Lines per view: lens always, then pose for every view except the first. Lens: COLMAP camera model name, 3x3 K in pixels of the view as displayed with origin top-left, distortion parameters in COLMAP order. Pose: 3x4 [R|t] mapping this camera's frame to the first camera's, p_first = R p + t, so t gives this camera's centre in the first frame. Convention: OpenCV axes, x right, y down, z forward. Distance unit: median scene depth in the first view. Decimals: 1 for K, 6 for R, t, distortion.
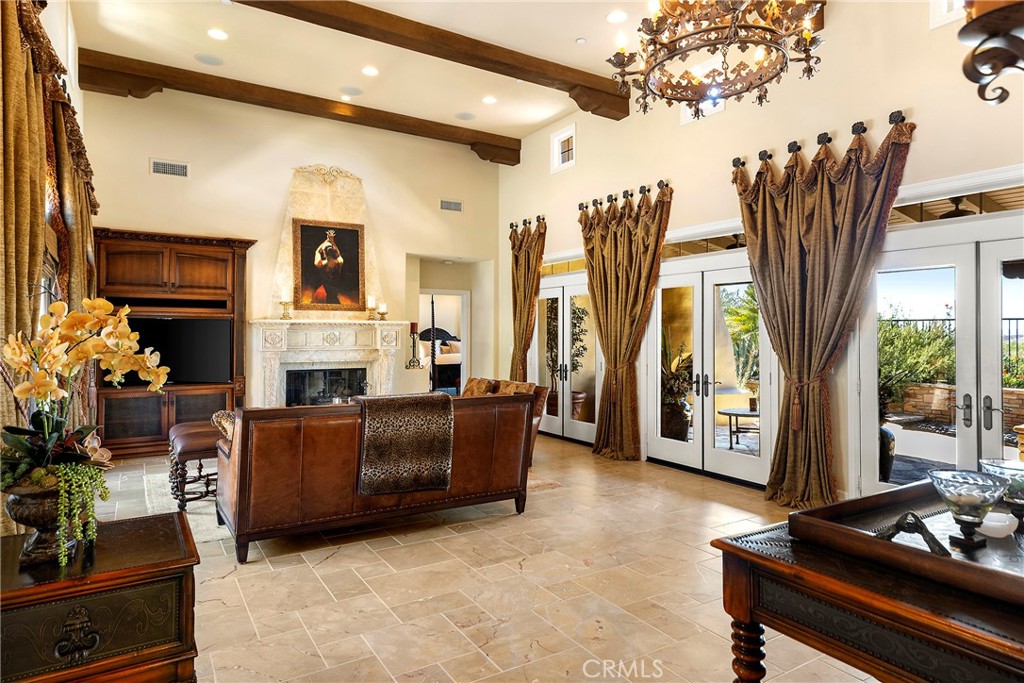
lens RADIAL K [[606.8, 0, 518.5], [0, 606.8, 320.5], [0, 0, 1]] dist [0.015836, 0.000247]
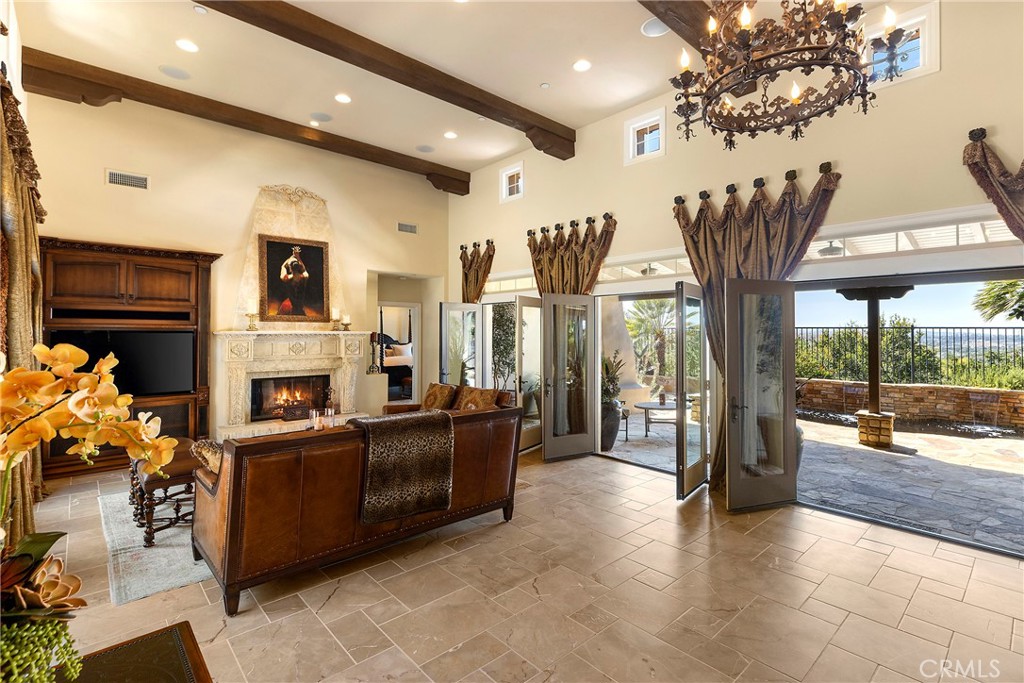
lens RADIAL K [[479.1, 0, 517.6], [0, 479.1, 321.0], [0, 0, 1]] dist [0.012498, -0.000228]
pose [[0.984427, 0.003711, 0.175757, -0.081366], [-0.002920, 0.999984, -0.004764, -0.016237], [-0.175772, 0.004176, 0.984422, 0.110167]]
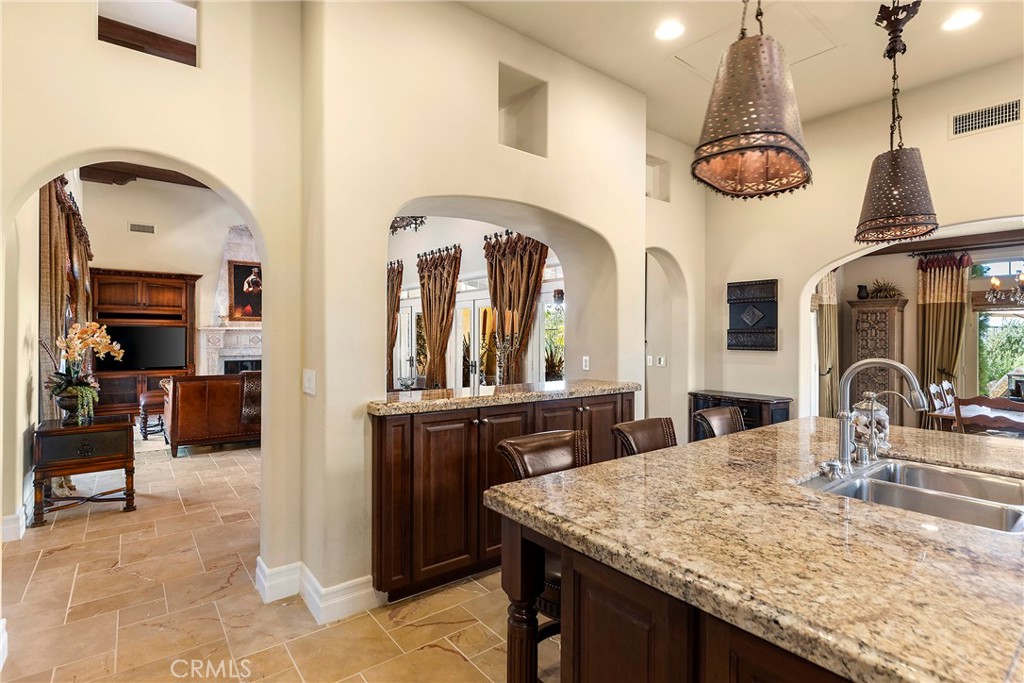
lens RADIAL K [[496.5, 0, 502.3], [0, 496.5, 332.9], [0, 0, 1]] dist [-0.002528, -0.000004]
pose [[0.996142, 0.002374, 0.087721, 0.212412], [-0.003529, 0.999909, 0.013015, -0.006339], [-0.087682, -0.013274, 0.996060, -0.308748]]
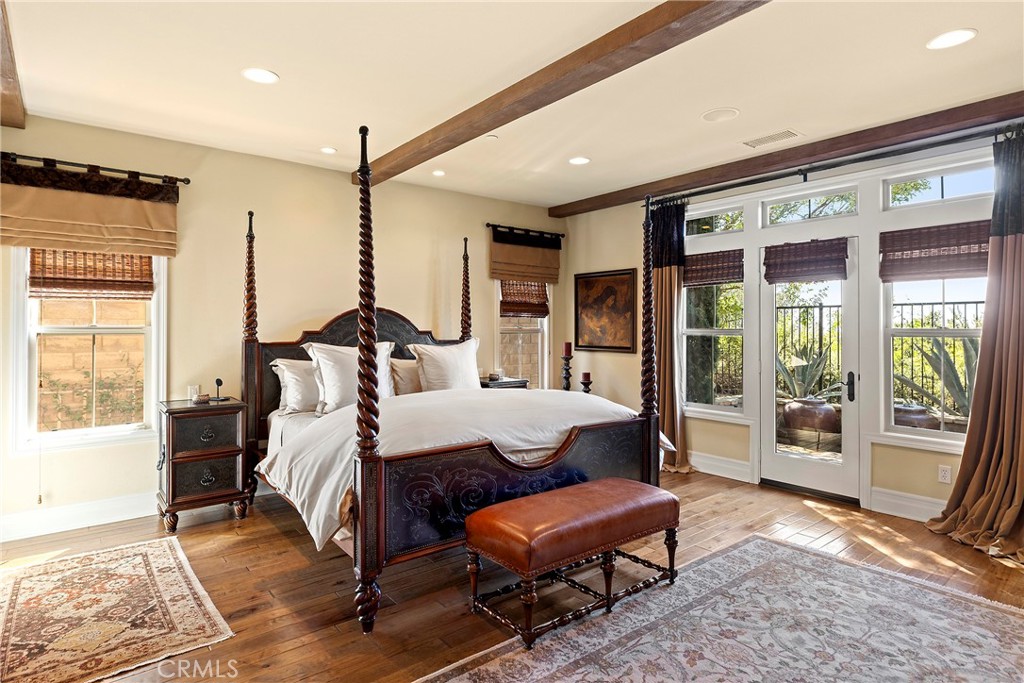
lens RADIAL K [[571.6, 0, 519.6], [0, 571.6, 328.1], [0, 0, 1]] dist [-0.001505, -0.000487]
pose [[0.993420, 0.001112, 0.114525, -0.187513], [-0.003008, 0.999861, 0.016378, 0.038779], [-0.114491, -0.016615, 0.993285, 1.353846]]
